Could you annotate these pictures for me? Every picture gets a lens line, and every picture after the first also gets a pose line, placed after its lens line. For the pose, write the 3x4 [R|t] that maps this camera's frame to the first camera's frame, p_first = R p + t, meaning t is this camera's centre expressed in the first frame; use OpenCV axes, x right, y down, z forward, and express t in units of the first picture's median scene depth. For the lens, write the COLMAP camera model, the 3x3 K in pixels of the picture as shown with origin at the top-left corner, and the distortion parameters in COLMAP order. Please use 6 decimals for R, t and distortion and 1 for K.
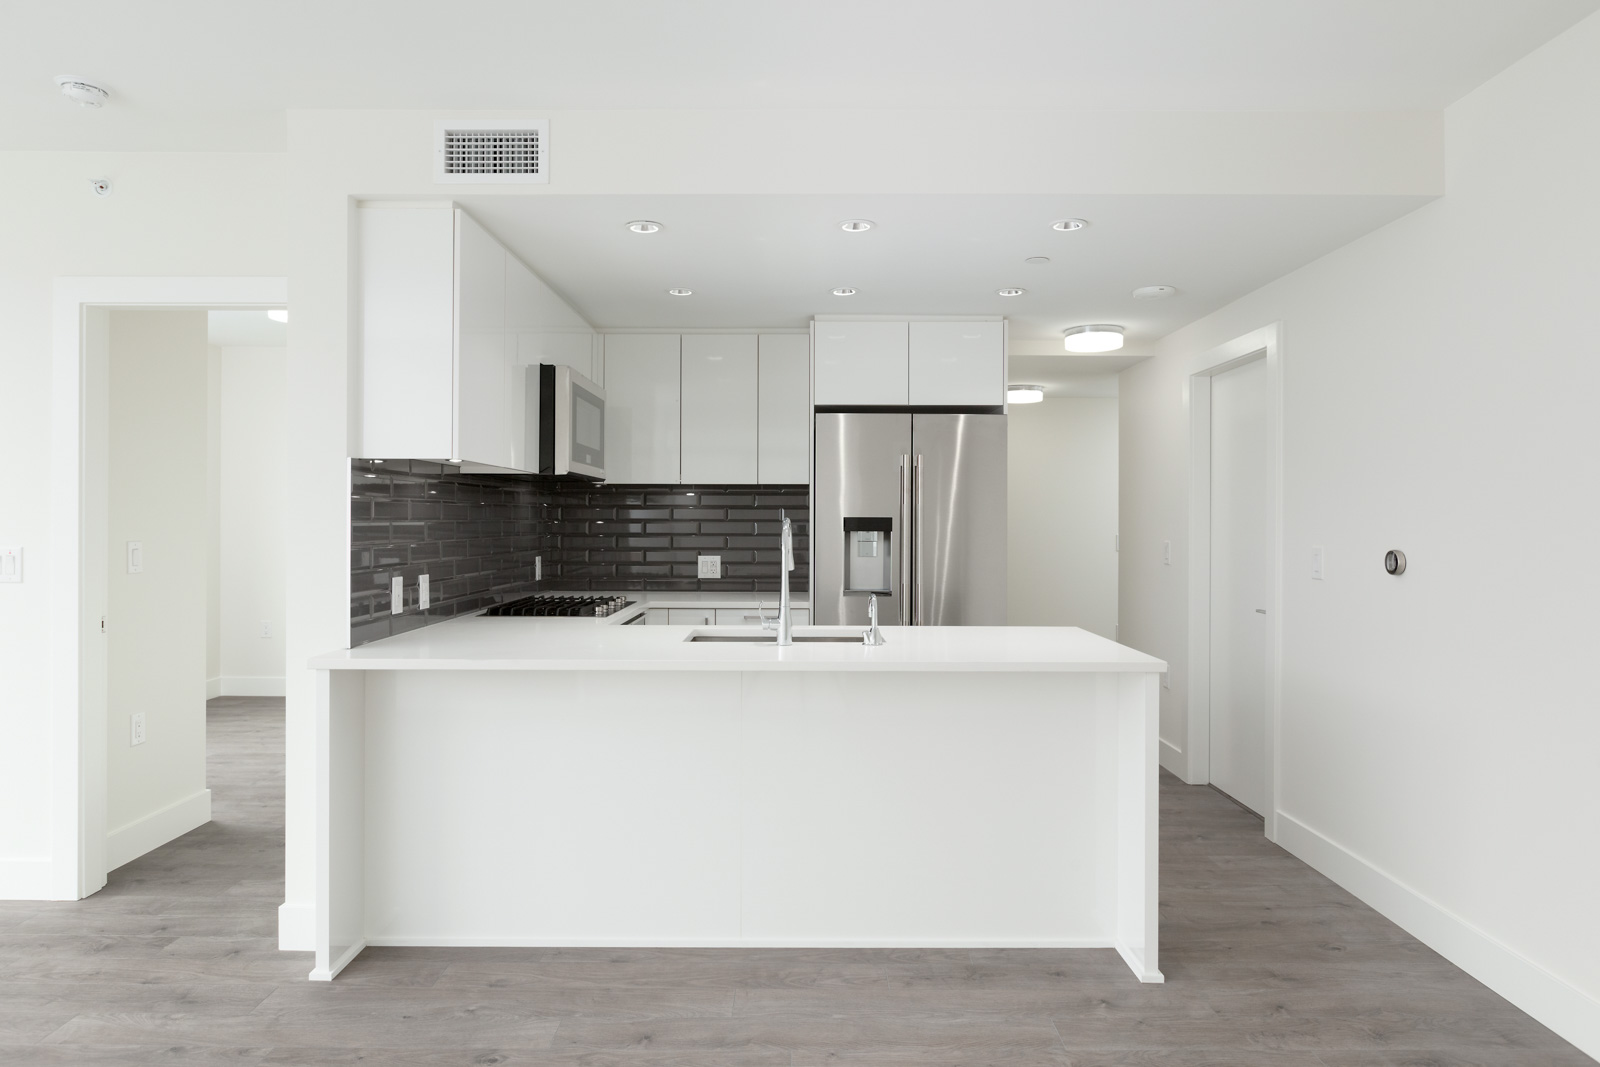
lens RADIAL K [[969.6, 0, 800.2], [0, 969.6, 514.1], [0, 0, 1]] dist [-0.001895, -0.000947]
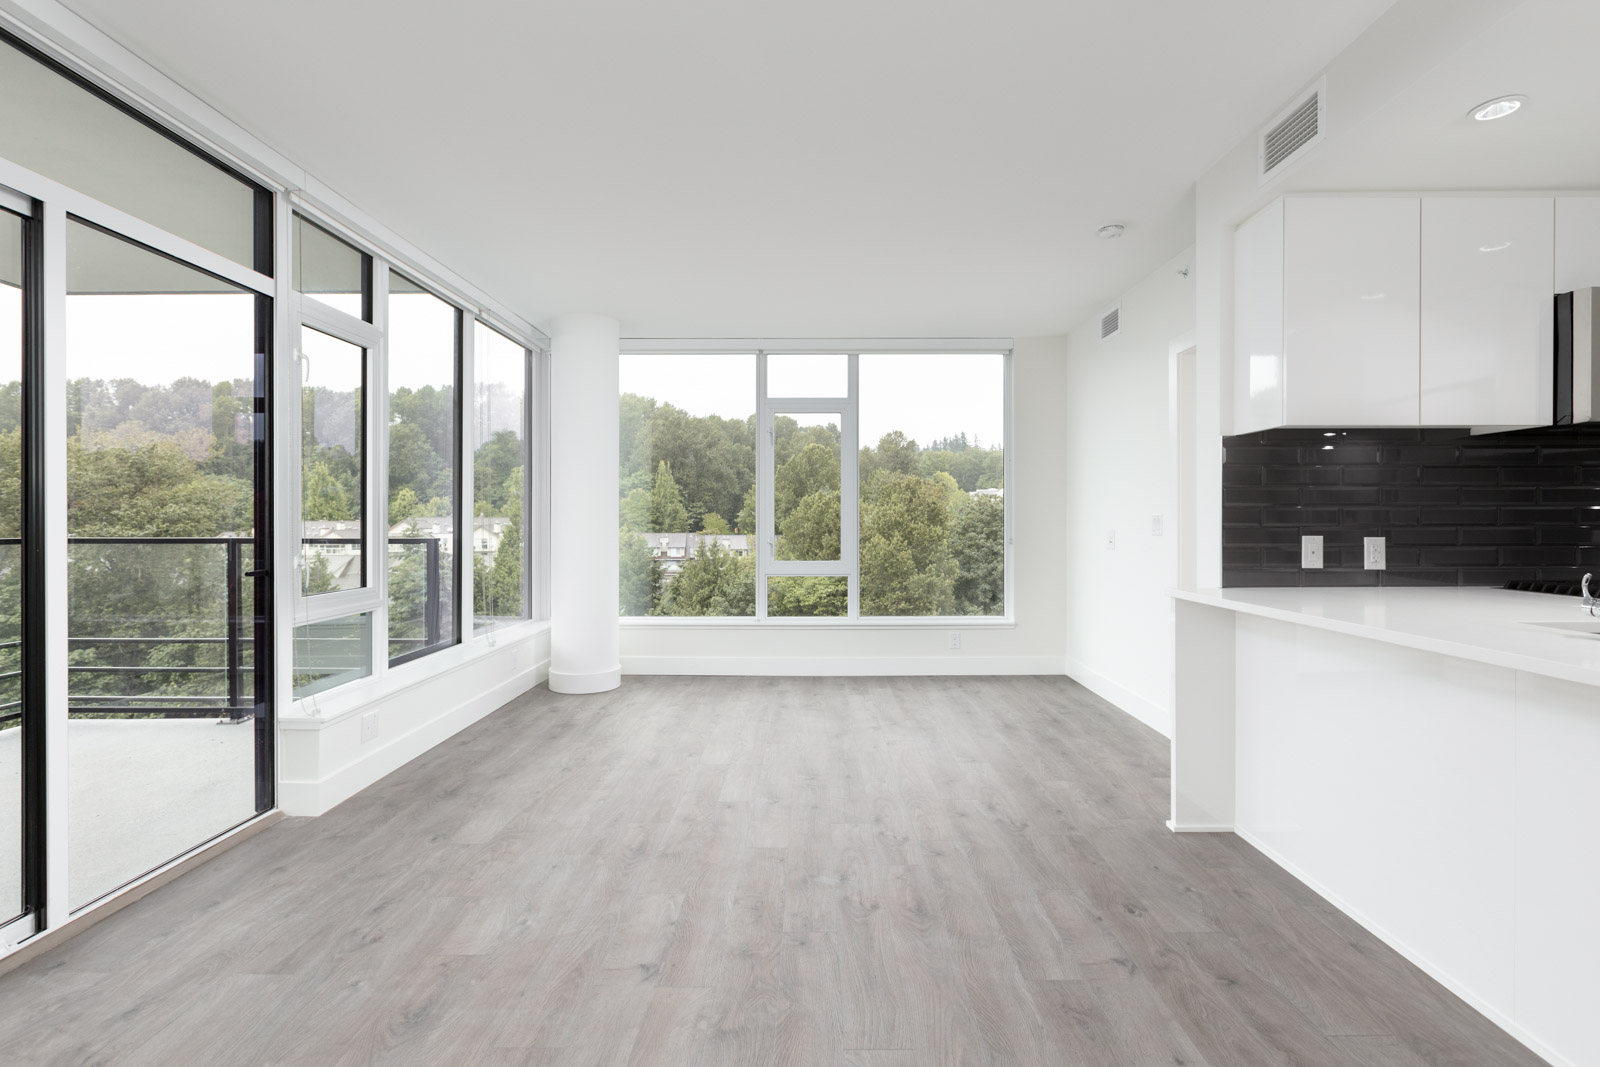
lens RADIAL K [[764.1, 0, 810.3], [0, 764.1, 525.4], [0, 0, 1]] dist [-0.001528, -0.000841]
pose [[-0.001034, -0.000245, -0.999999, 0.569776], [0.014649, 0.999893, -0.000260, 0.052894], [0.999892, -0.014649, -0.001030, 0.509274]]
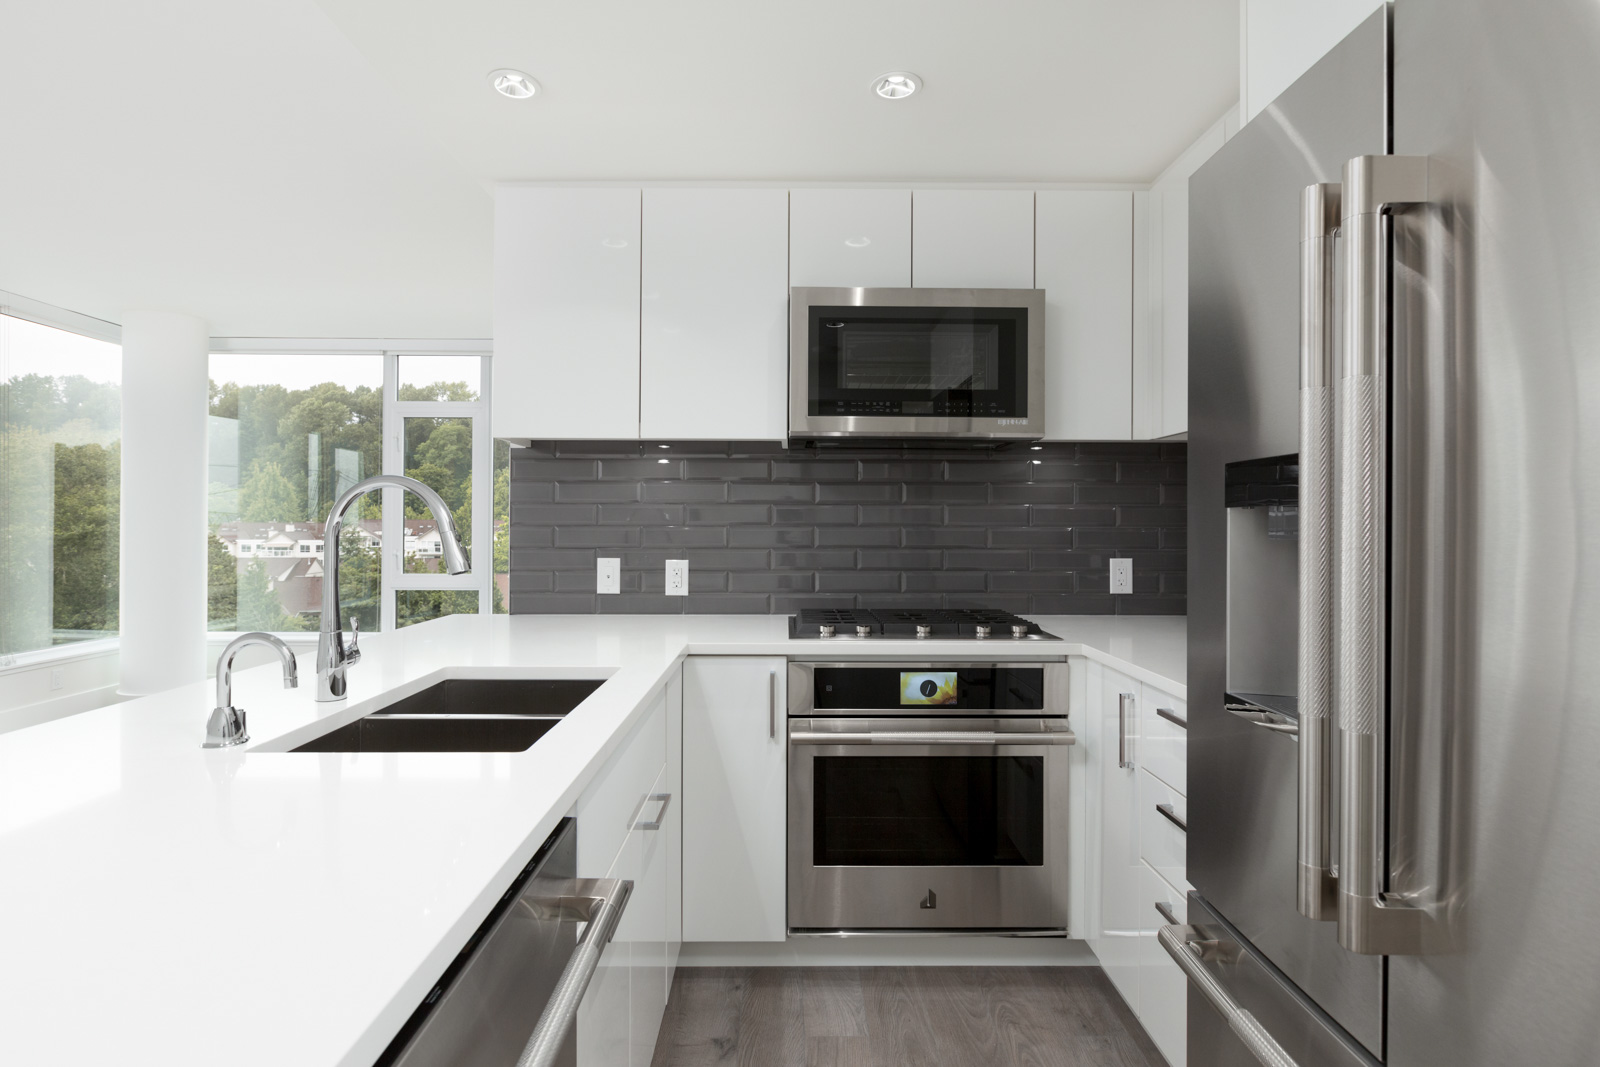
lens RADIAL K [[781.1, 0, 800.0], [0, 781.1, 533.5], [0, 0, 1]] dist [-0.000055, -0.000475]
pose [[-0.003627, 0.004027, -0.999985, 0.495800], [0.007525, 0.999964, 0.004000, 0.044117], [0.999965, -0.007510, -0.003657, 1.466651]]
